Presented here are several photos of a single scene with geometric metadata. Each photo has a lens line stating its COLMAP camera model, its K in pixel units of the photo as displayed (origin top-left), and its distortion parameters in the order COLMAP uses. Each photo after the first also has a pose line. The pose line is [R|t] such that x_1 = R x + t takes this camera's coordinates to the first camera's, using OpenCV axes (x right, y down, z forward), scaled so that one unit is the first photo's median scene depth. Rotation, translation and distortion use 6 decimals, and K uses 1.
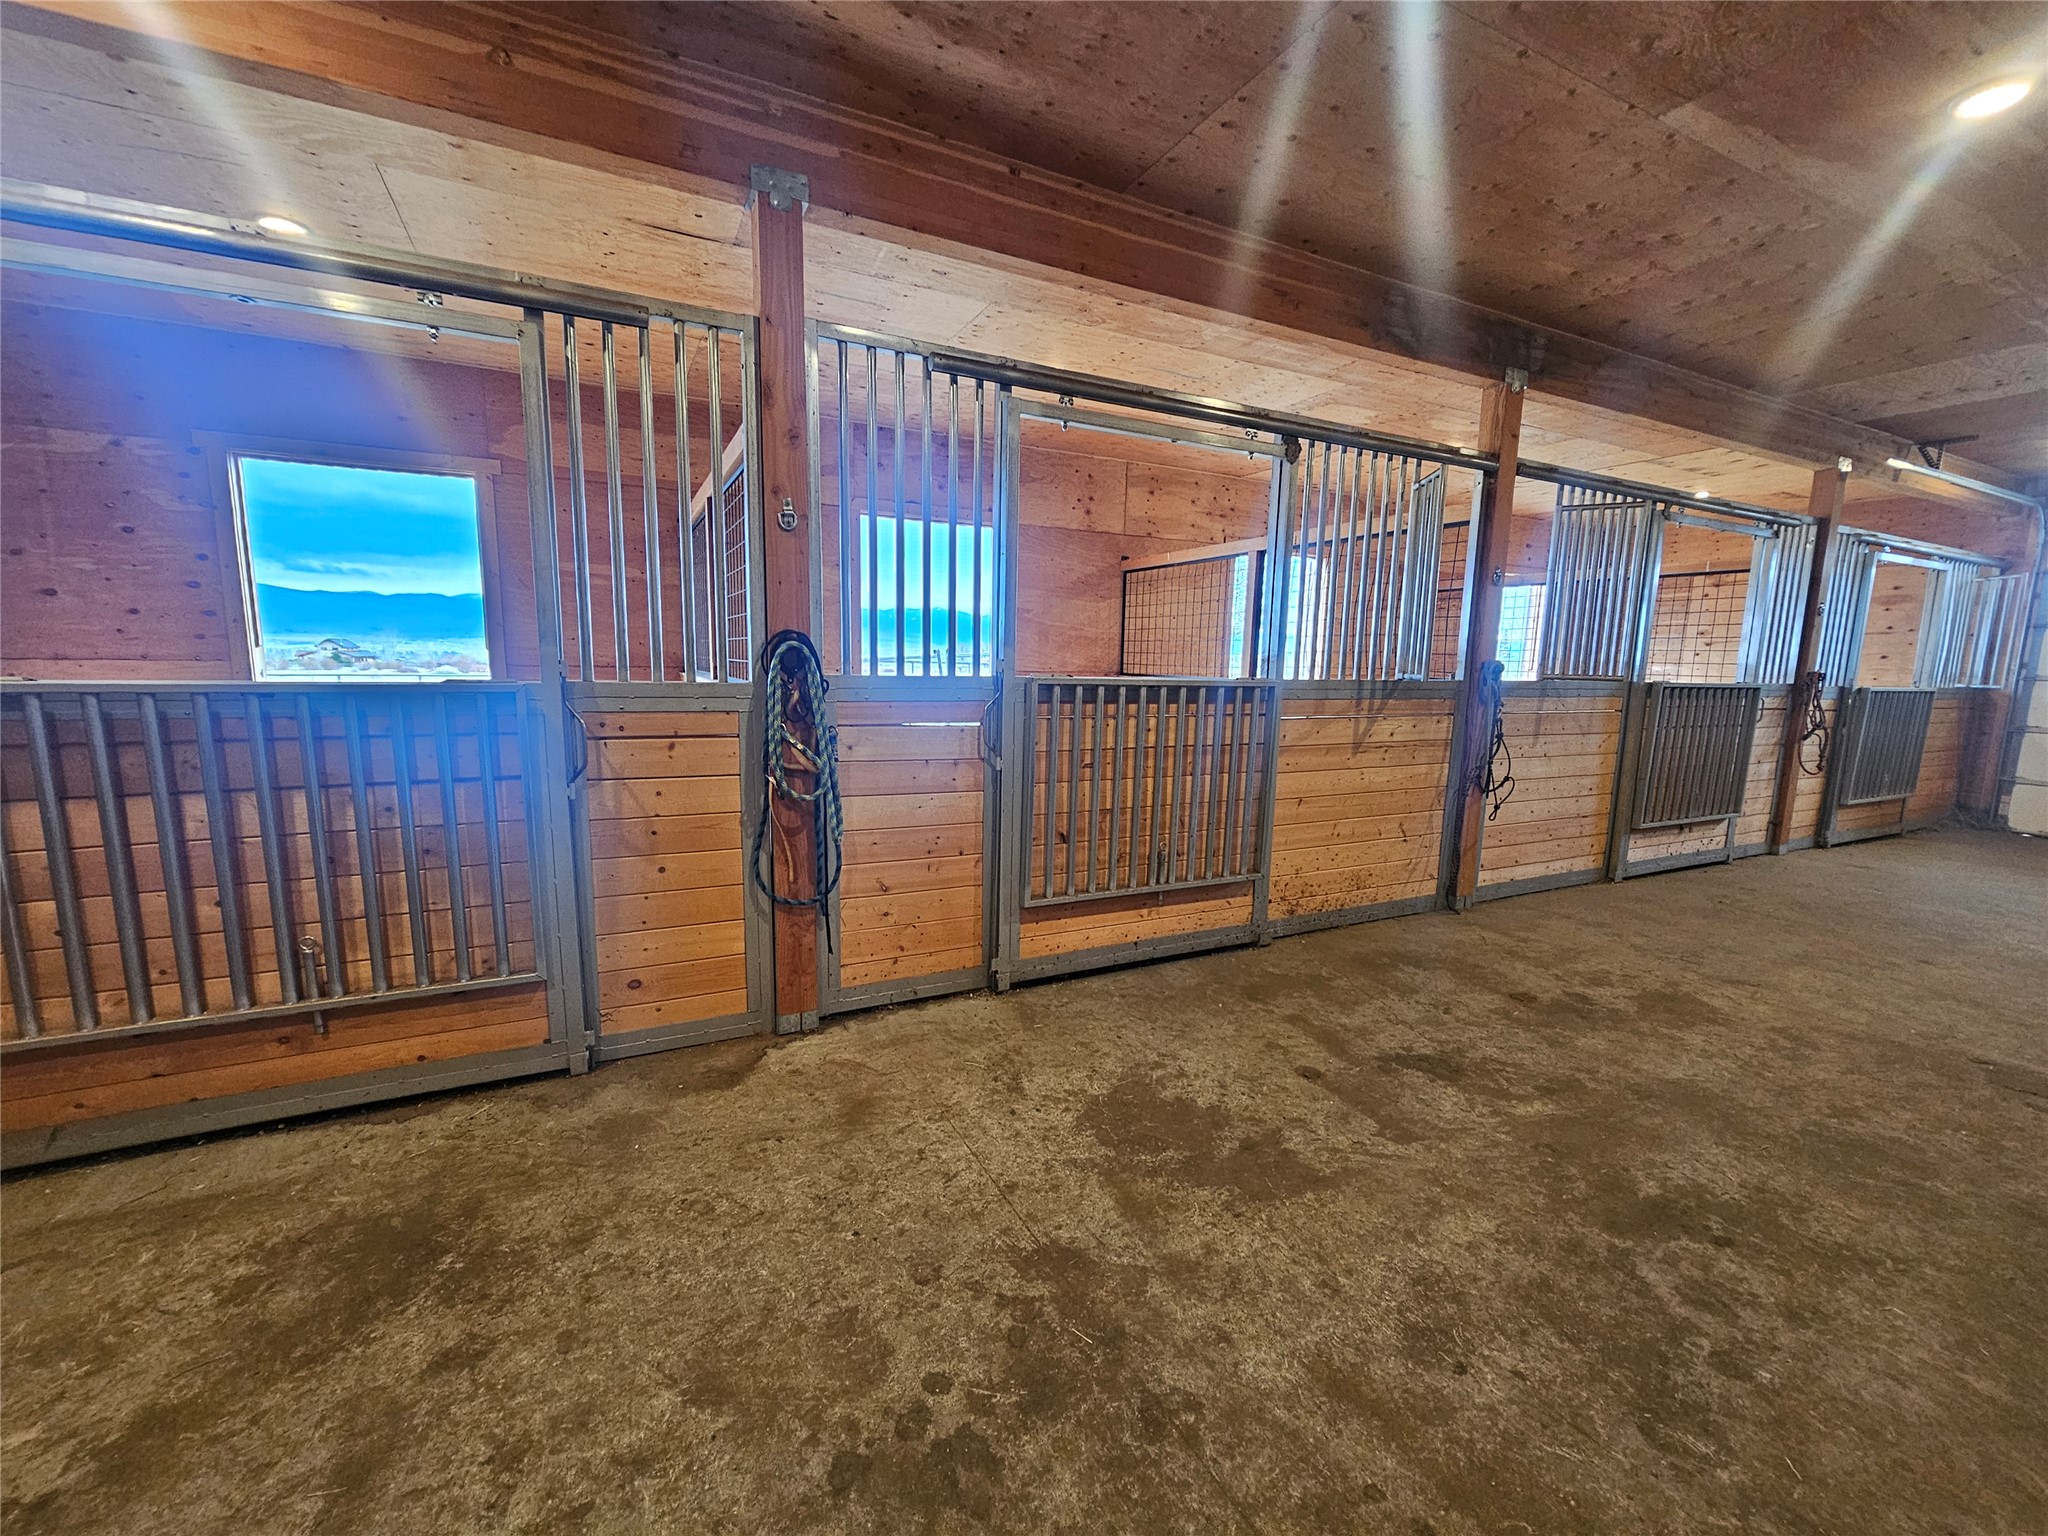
lens RADIAL K [[843.6, 0, 1025.5], [0, 843.6, 774.9], [0, 0, 1]] dist [0.002187, -0.001167]
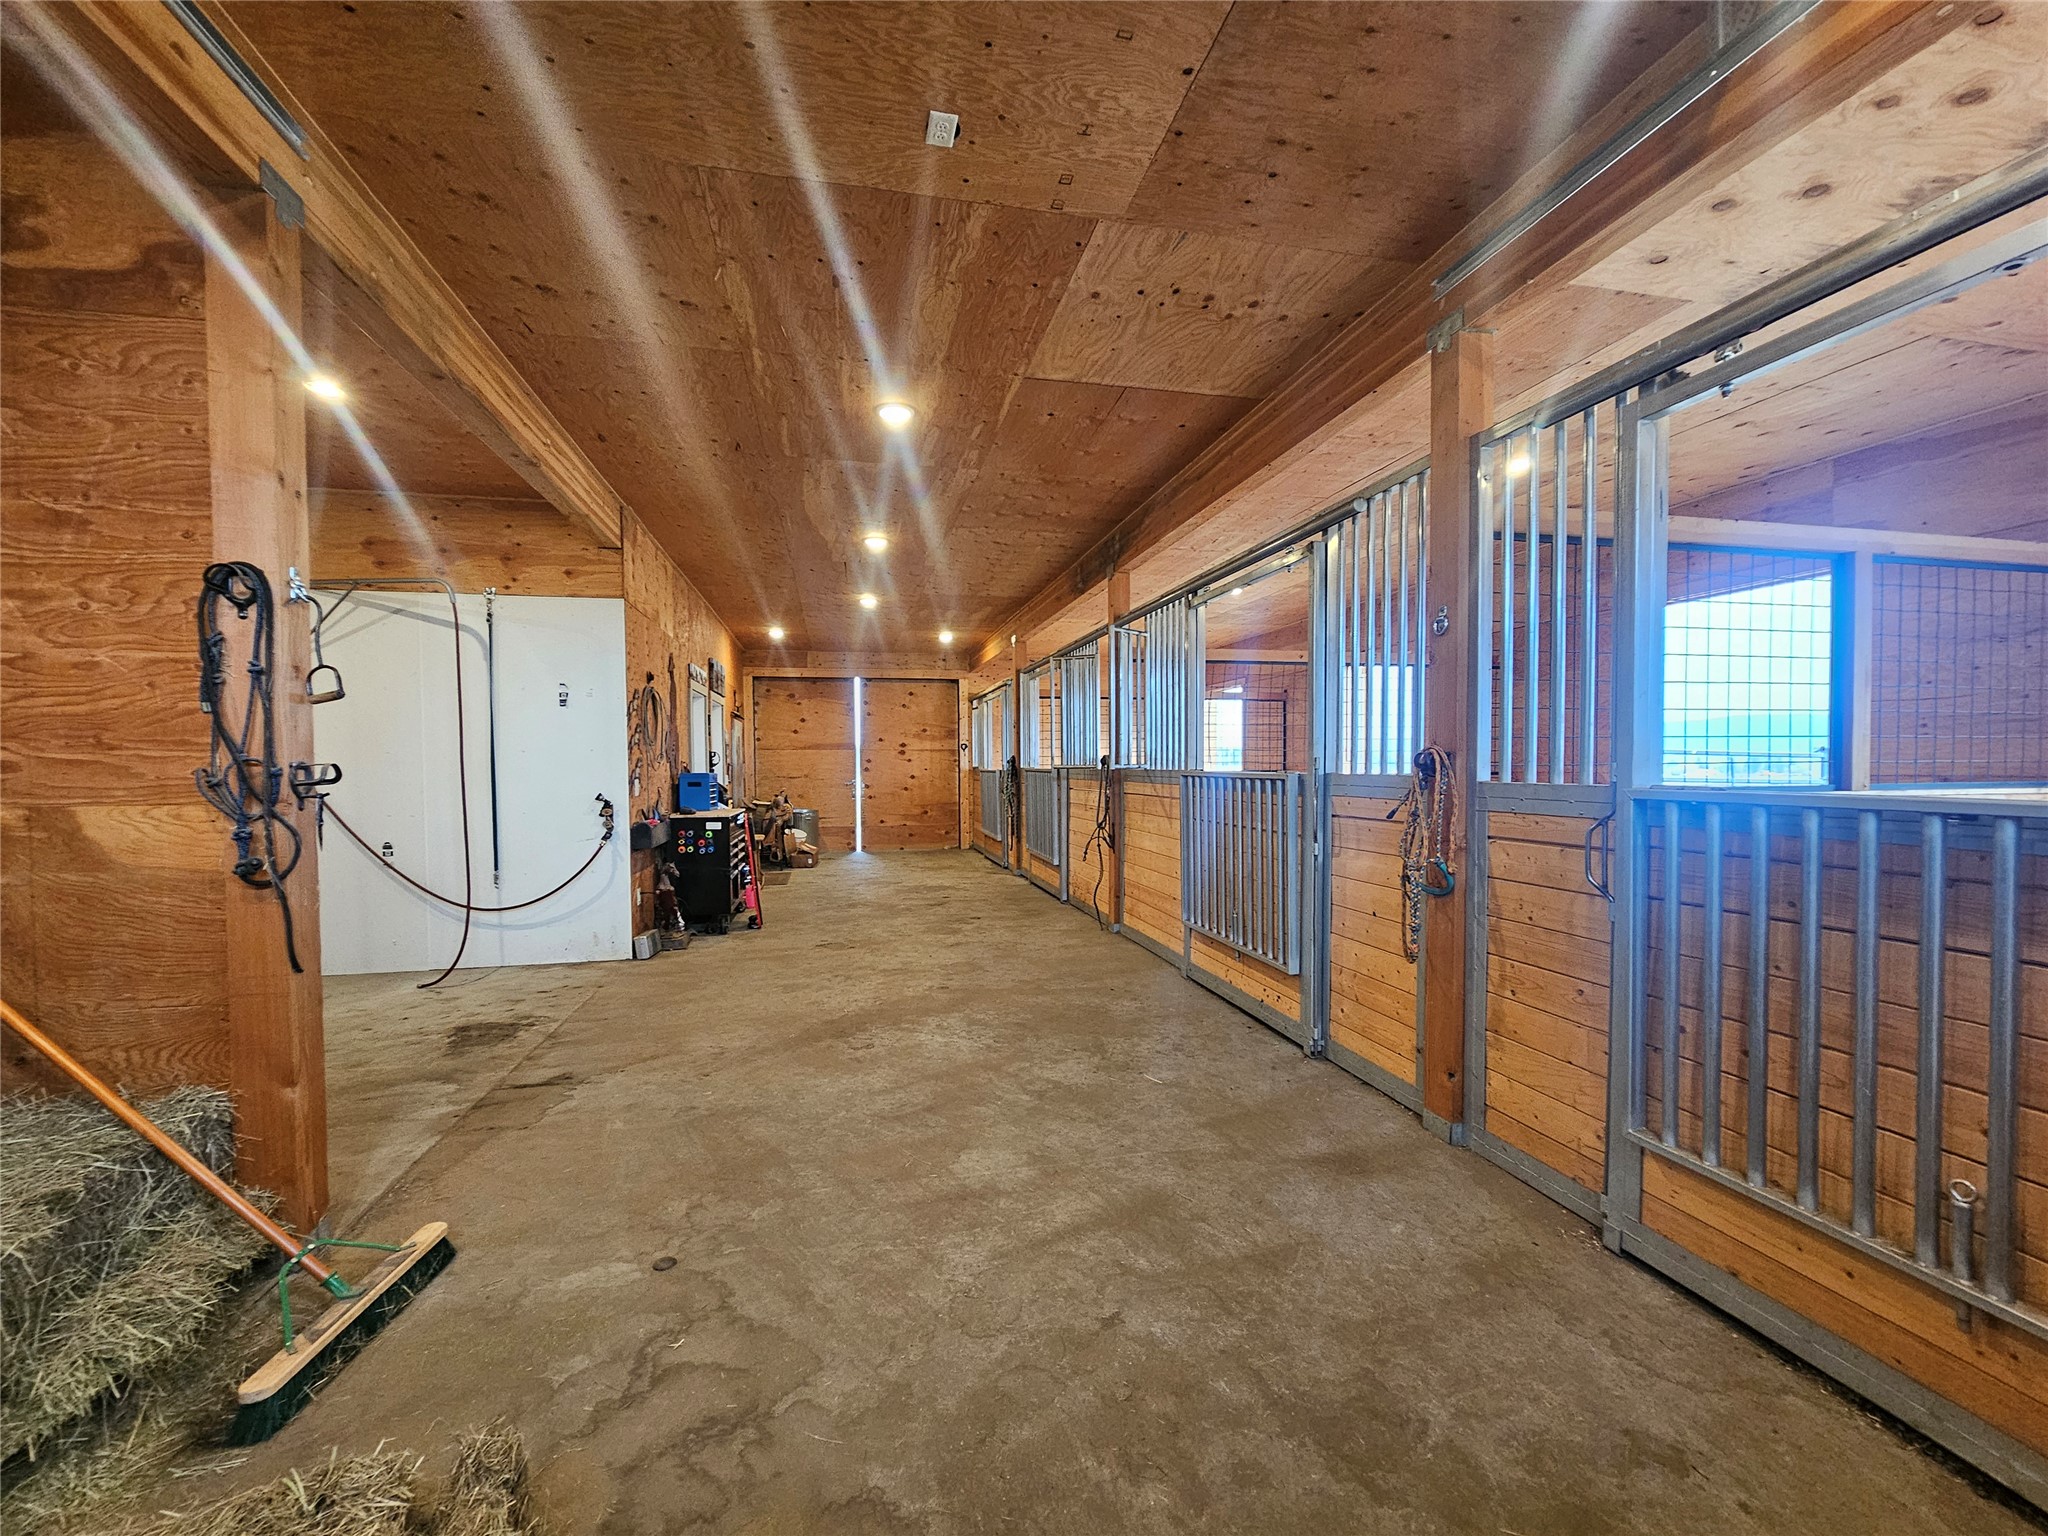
lens RADIAL K [[843.6, 0, 1005.8], [0, 843.6, 802.4], [0, 0, 1]] dist [0.002187, -0.001167]
pose [[-0.199231, 0.009962, -0.979902, 0.643617], [-0.148608, 0.988076, 0.040260, -0.080044], [0.968619, 0.153642, -0.195375, 0.612957]]
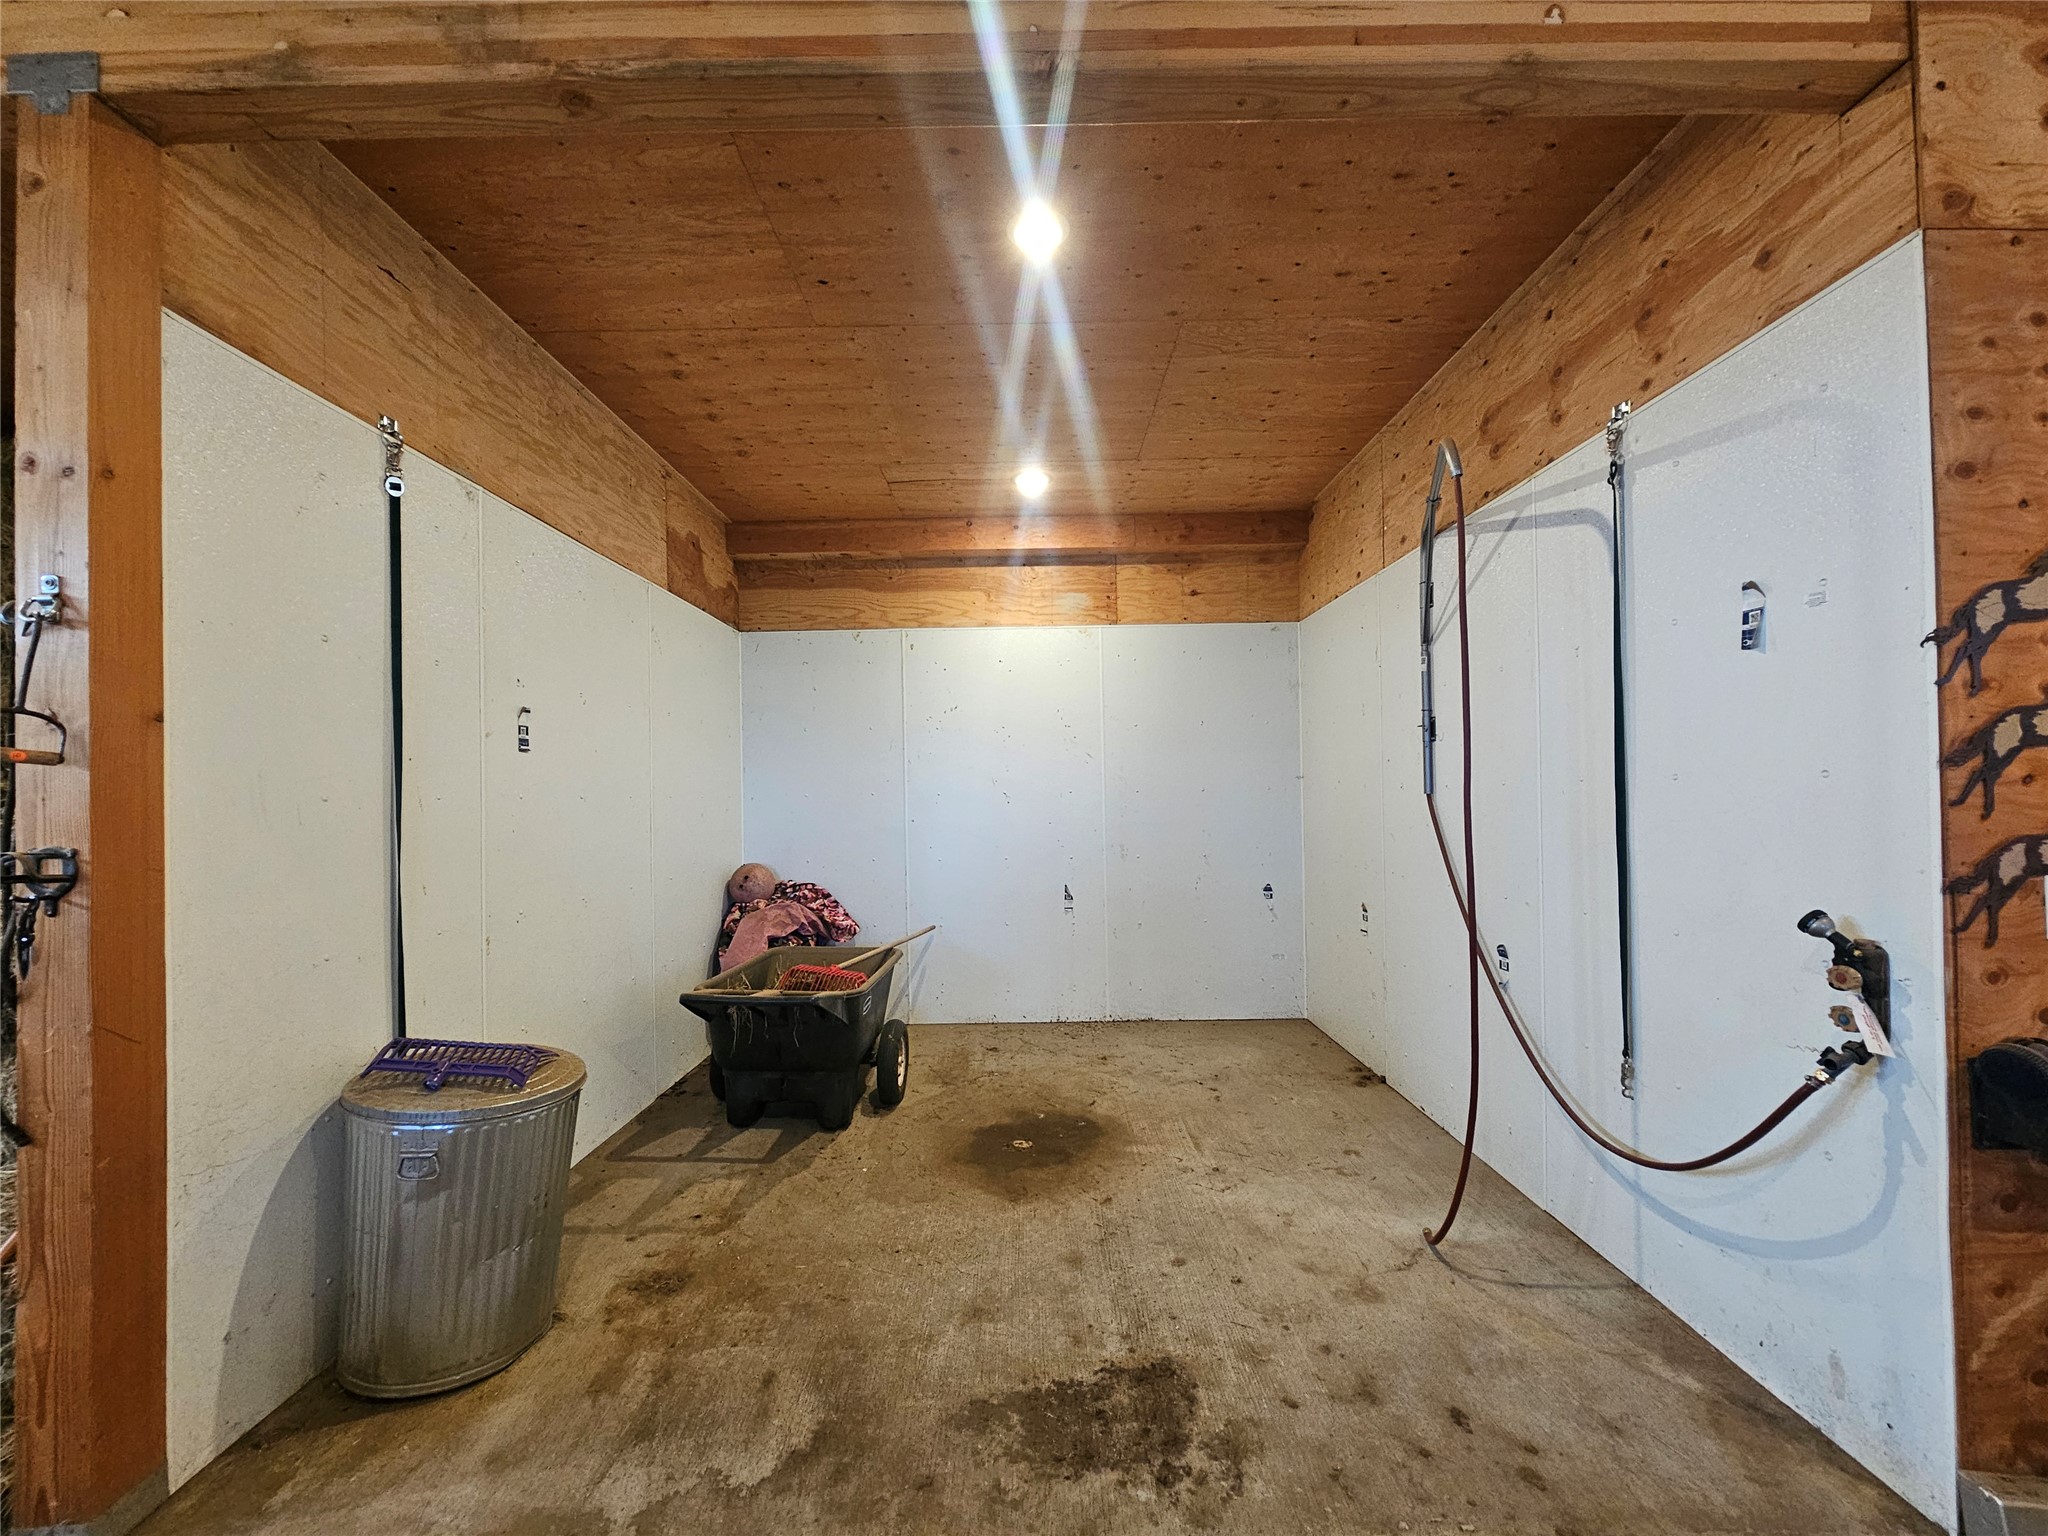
lens RADIAL K [[843.6, 0, 1036.0], [0, 843.6, 785.2], [0, 0, 1]] dist [0.002187, -0.001167]
pose [[-0.920364, -0.017288, 0.390681, 0.437701], [0.042209, 0.988795, 0.143189, -0.080242], [-0.388779, 0.148276, -0.909321, 0.535642]]
